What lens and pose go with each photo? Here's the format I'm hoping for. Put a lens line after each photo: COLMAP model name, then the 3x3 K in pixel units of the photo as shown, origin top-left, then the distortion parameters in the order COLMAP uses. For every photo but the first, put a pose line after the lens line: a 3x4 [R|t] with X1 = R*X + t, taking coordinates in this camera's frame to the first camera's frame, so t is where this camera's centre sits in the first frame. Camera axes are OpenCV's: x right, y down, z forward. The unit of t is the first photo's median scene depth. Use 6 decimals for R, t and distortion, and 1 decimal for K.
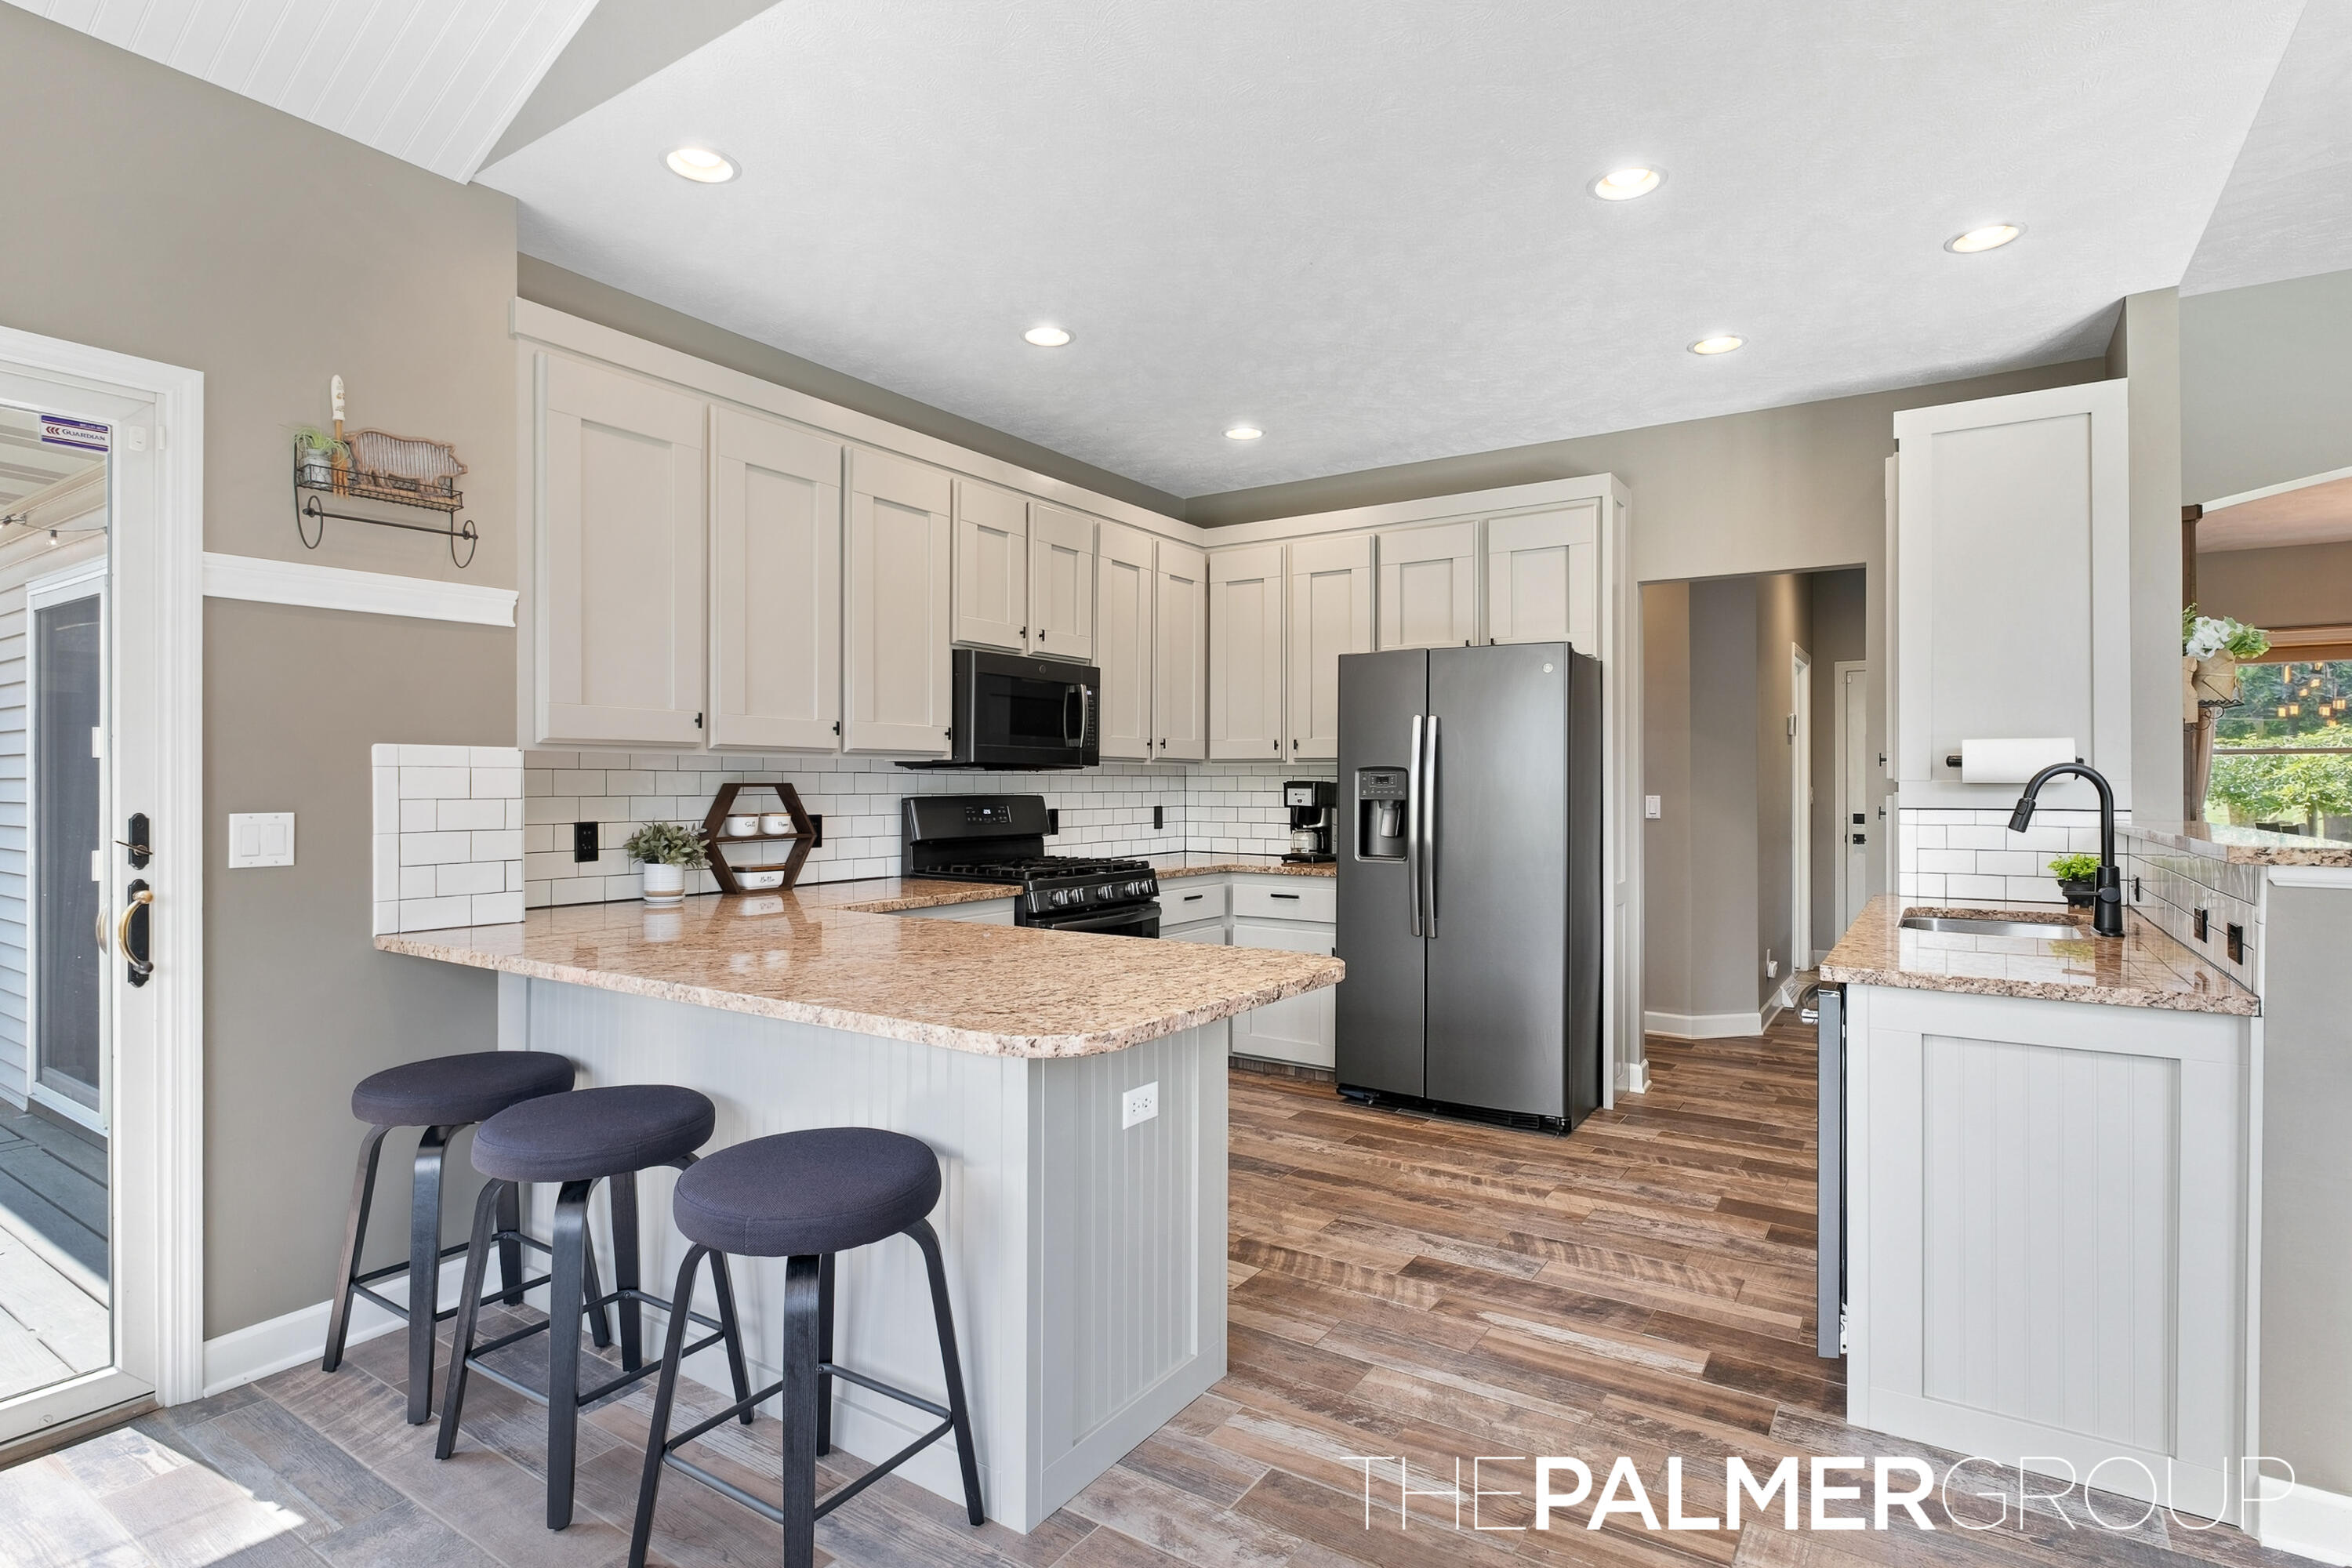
lens RADIAL K [[1167.3, 0, 1166.0], [0, 1167.3, 772.2], [0, 0, 1]] dist [0.002647, -0.002476]
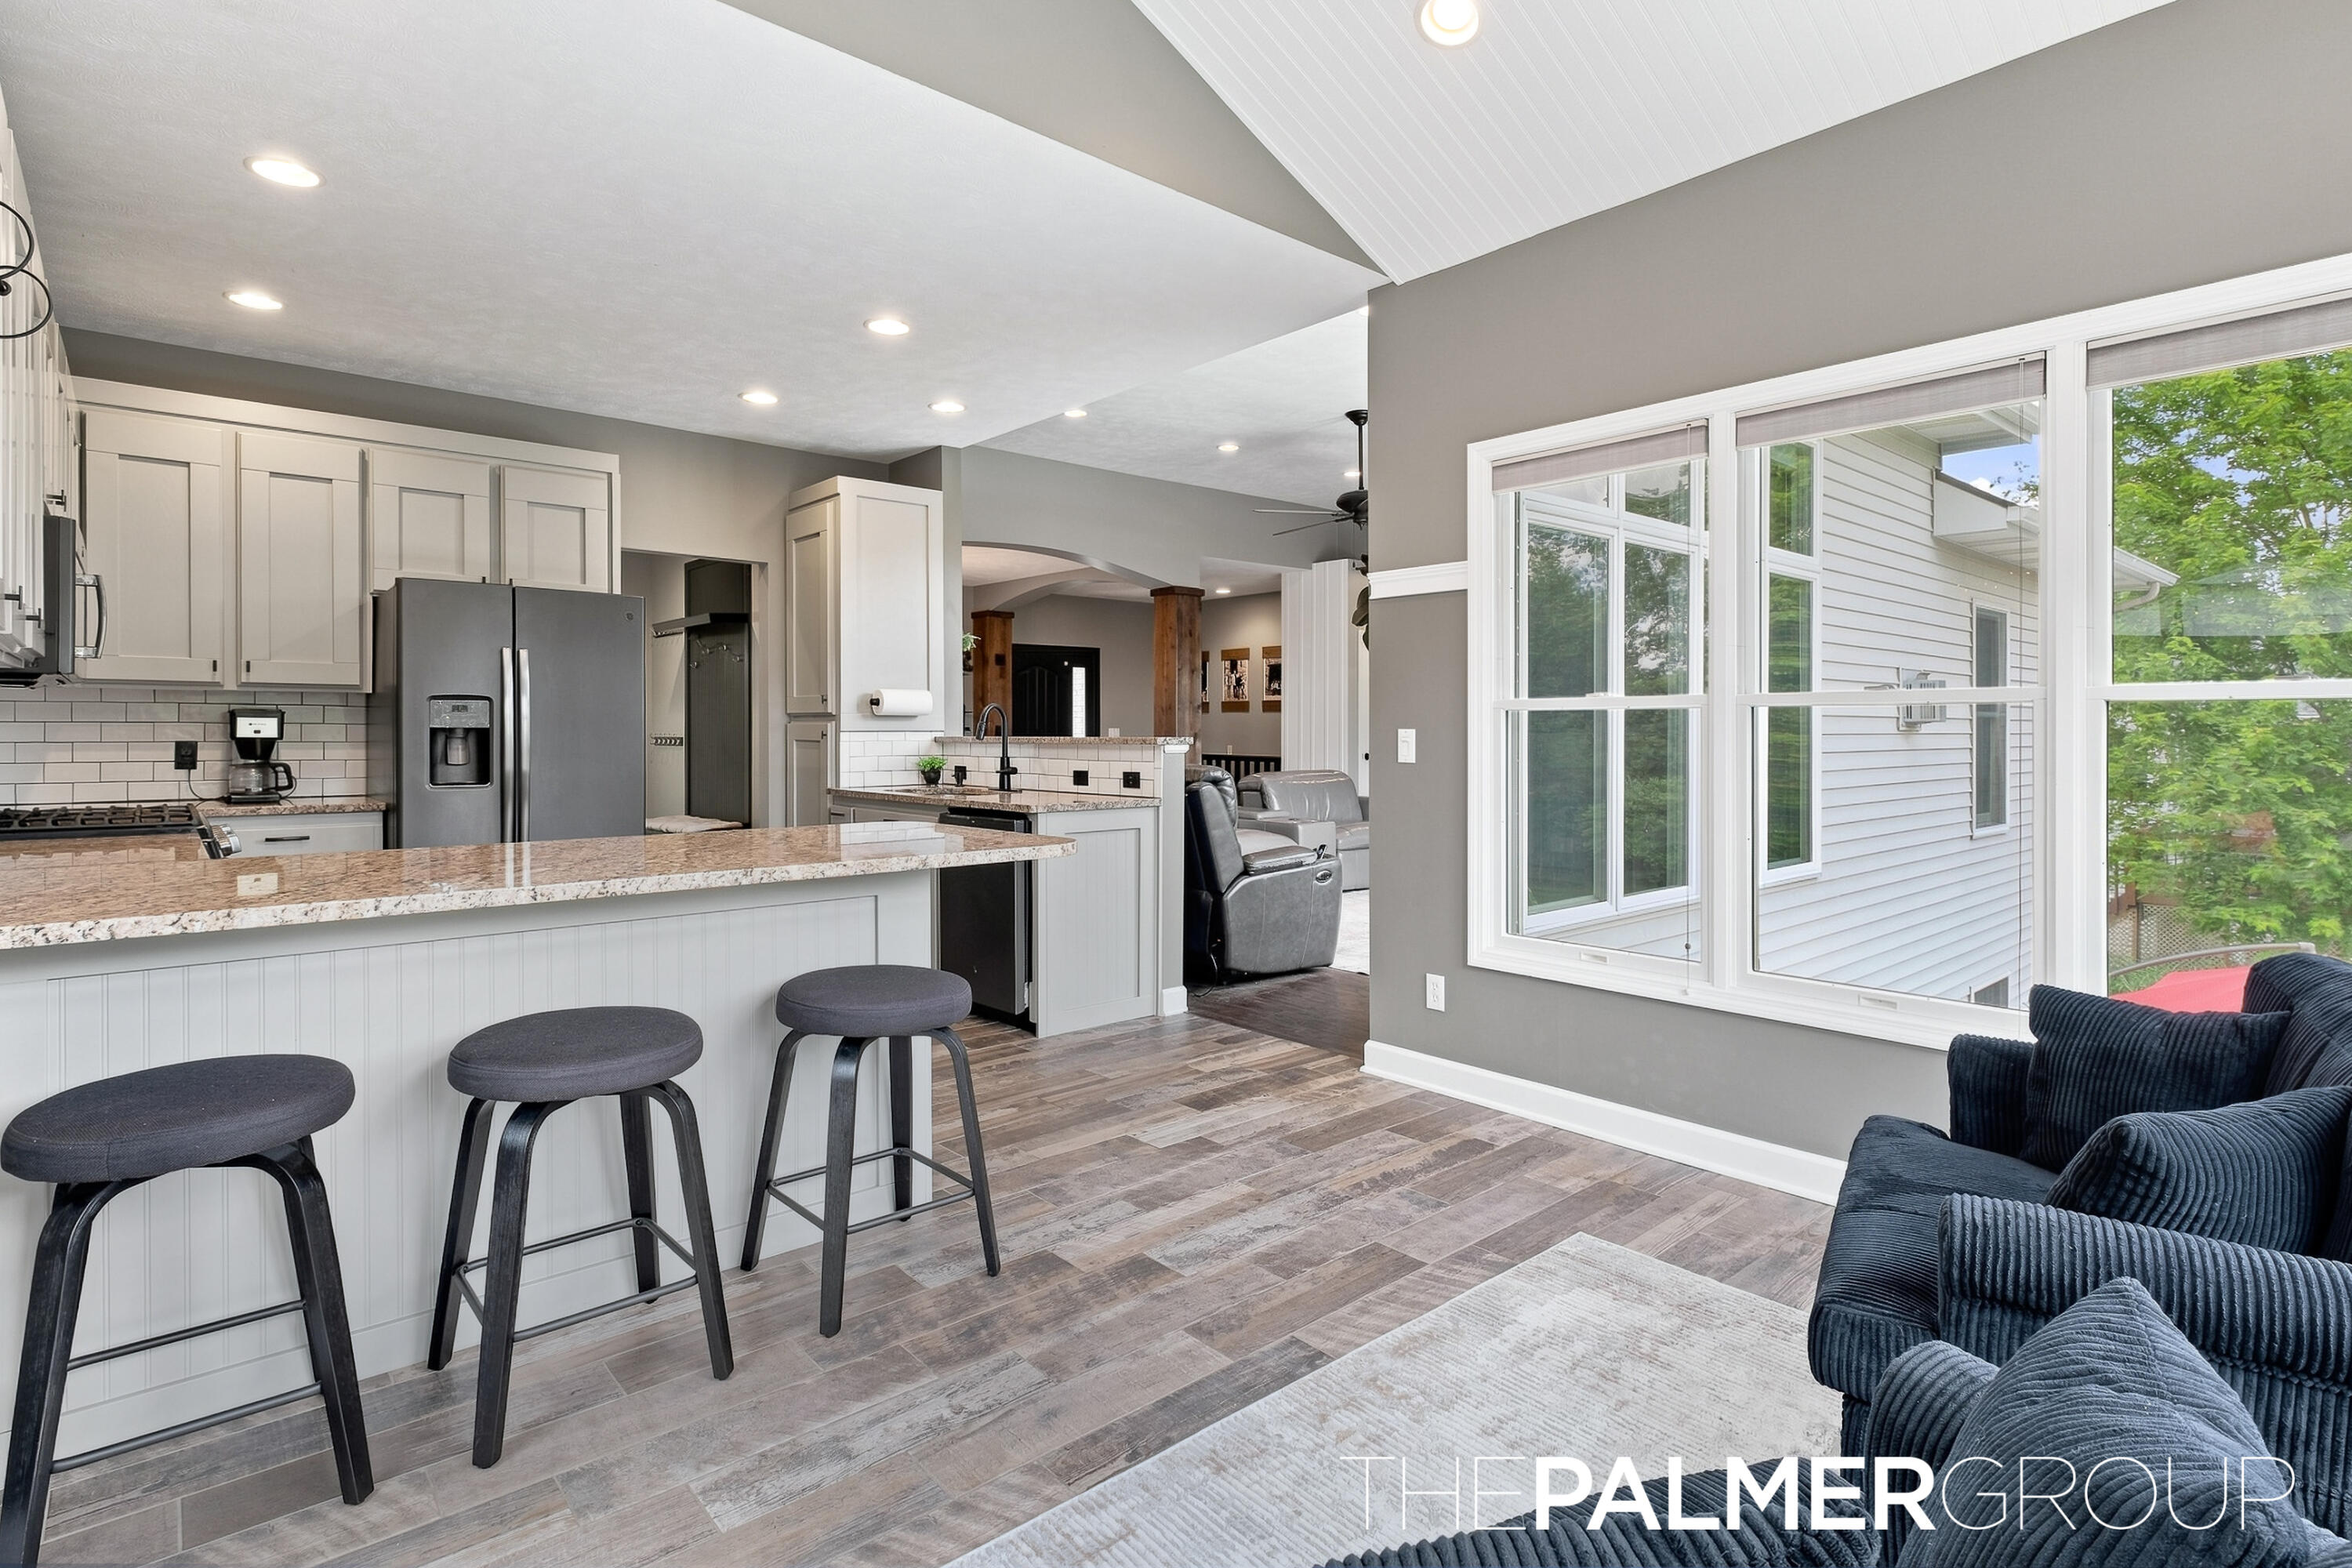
lens RADIAL K [[1167.3, 0, 1166.3], [0, 1167.3, 724.3], [0, 0, 1]] dist [0.002647, -0.002476]
pose [[0.260012, 0.002869, 0.965601, -0.759957], [-0.007899, 0.999968, -0.000844, 0.019259], [-0.965573, -0.007408, 0.260026, 0.172117]]
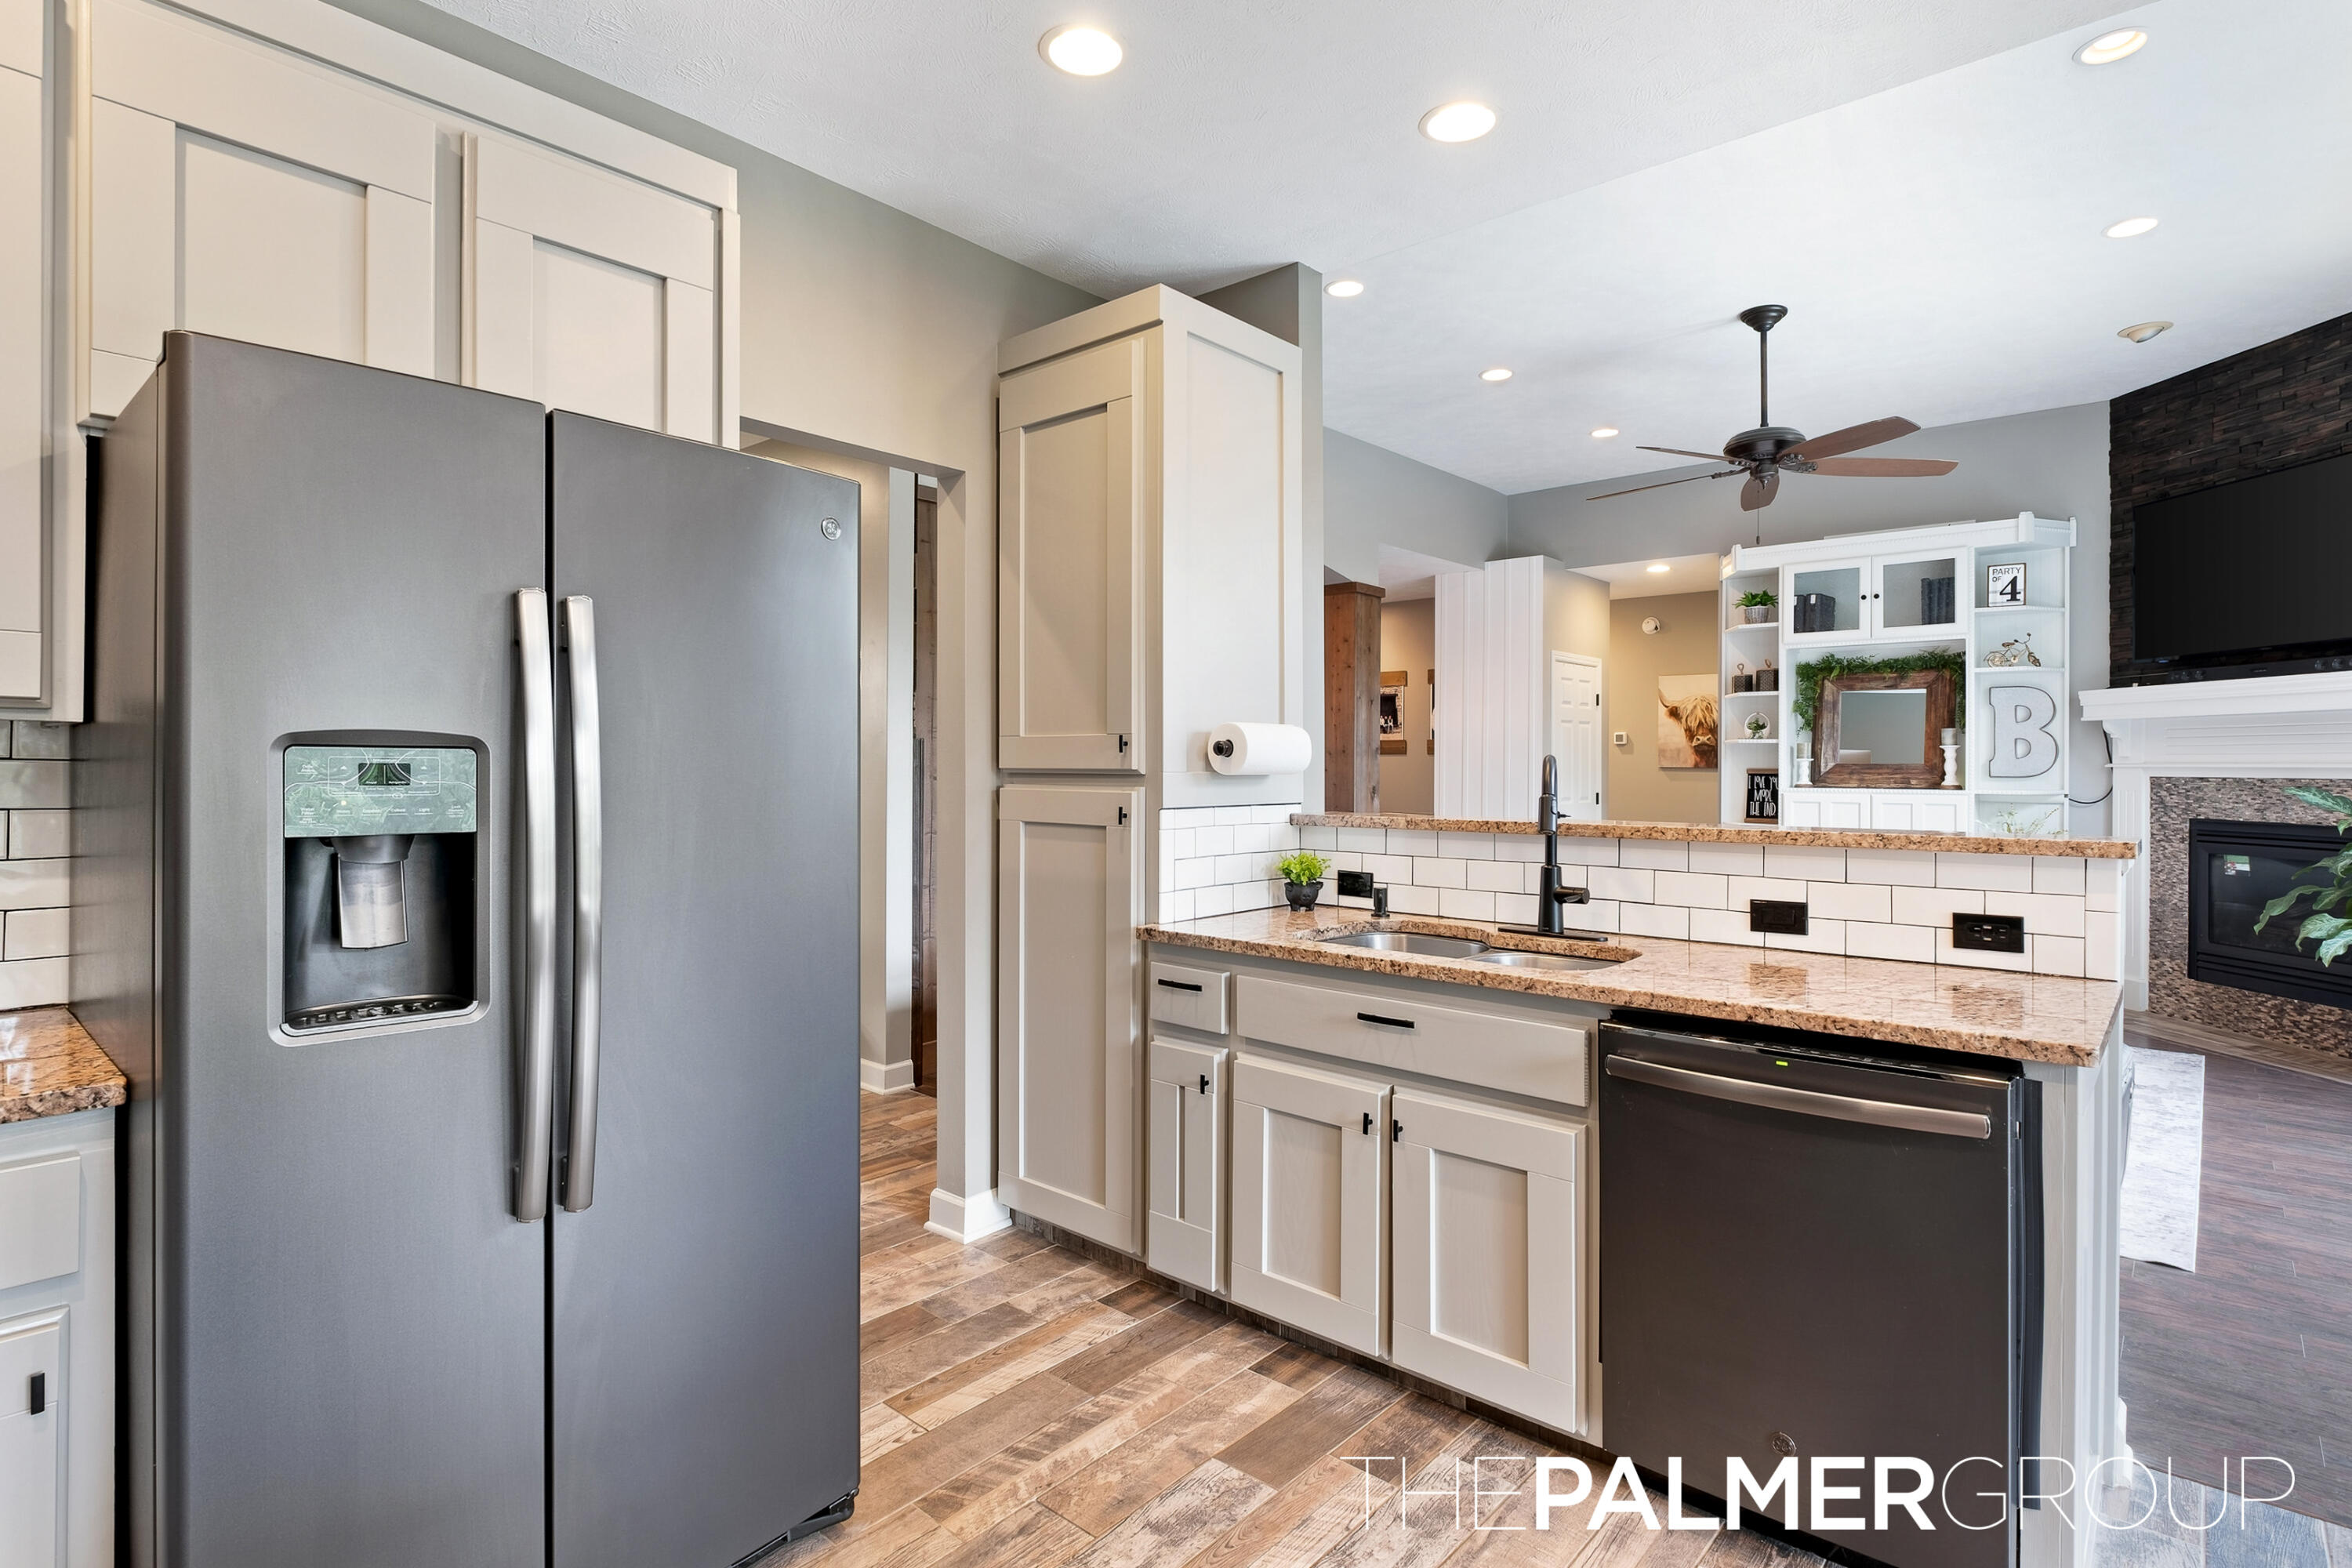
lens RADIAL K [[1167.3, 0, 1156.1], [0, 1167.3, 760.0], [0, 0, 1]] dist [0.002647, -0.002476]
pose [[0.125486, 0.004195, 0.992086, -0.126554], [-0.011433, 0.999931, -0.002782, 0.001151], [-0.992029, -0.010993, 0.125526, 0.900007]]
